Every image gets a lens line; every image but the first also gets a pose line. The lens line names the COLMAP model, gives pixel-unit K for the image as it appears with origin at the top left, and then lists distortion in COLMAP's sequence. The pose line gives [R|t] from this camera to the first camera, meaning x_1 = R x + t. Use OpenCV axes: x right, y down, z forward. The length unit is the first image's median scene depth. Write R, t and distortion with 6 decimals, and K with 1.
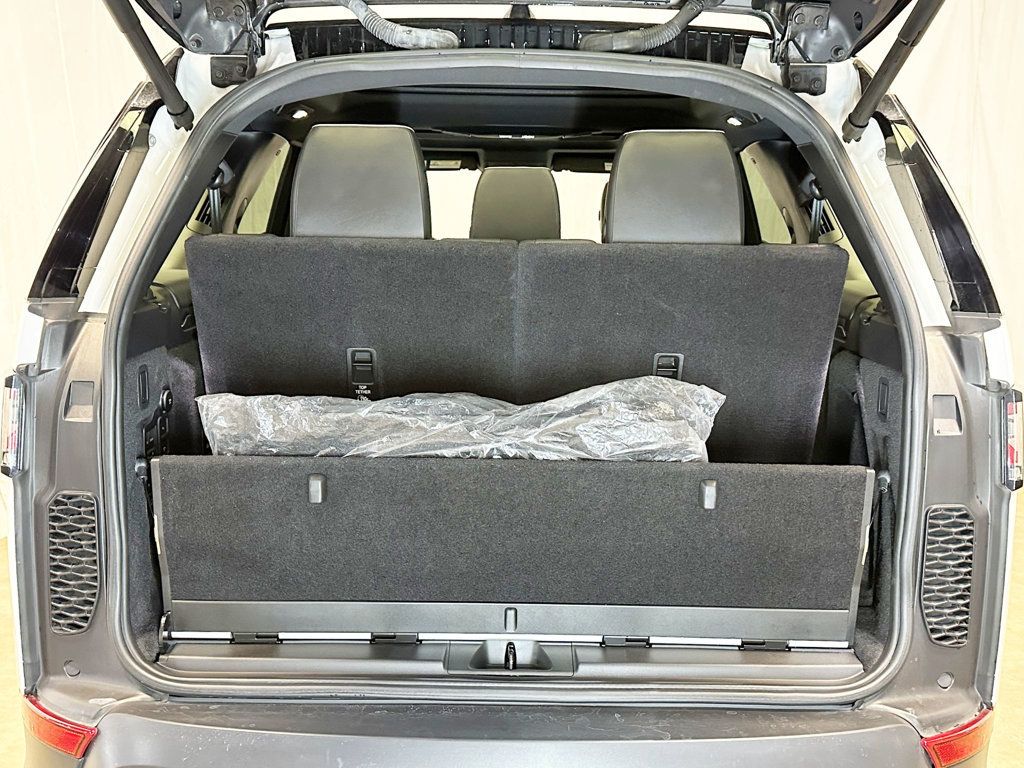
lens RADIAL K [[945.9, 0, 512.0], [0, 945.9, 384.0], [0, 0, 1]] dist [0.145657, -0.254039]
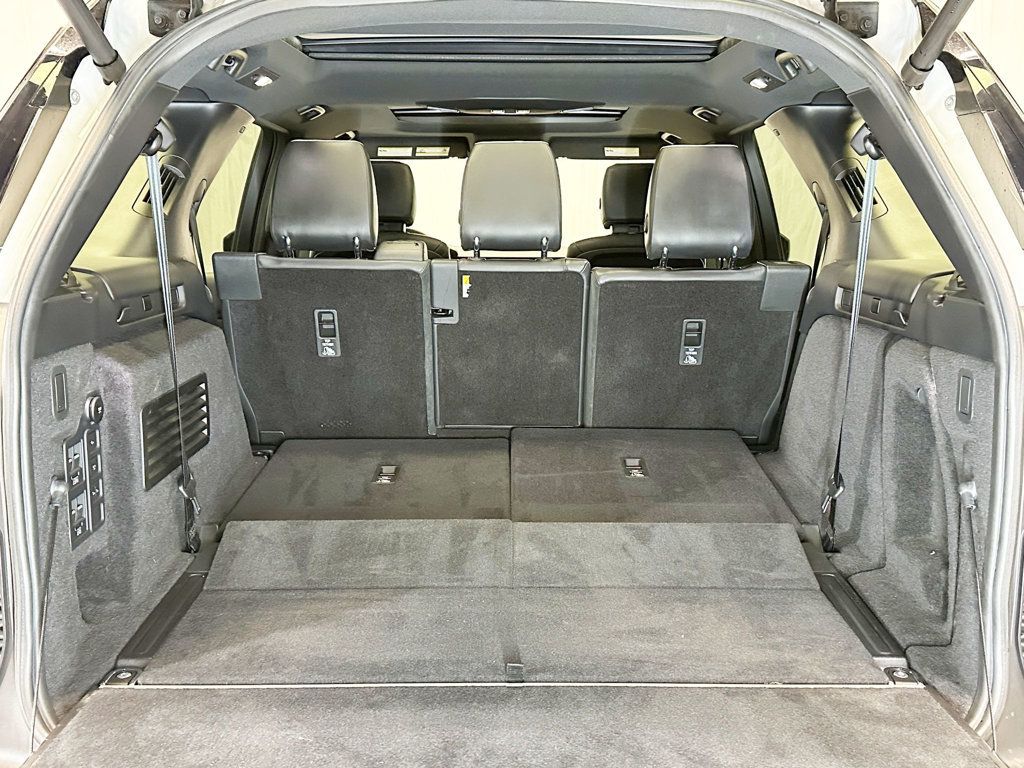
lens RADIAL K [[945.9, 0, 512.0], [0, 945.9, 384.0], [0, 0, 1]] dist [0.145657, -0.254039]
pose [[0.999890, -0.013142, 0.006914, -0.005077], [0.013188, 0.999891, -0.006698, 0.005682], [-0.006825, 0.006788, 0.999954, 0.165504]]
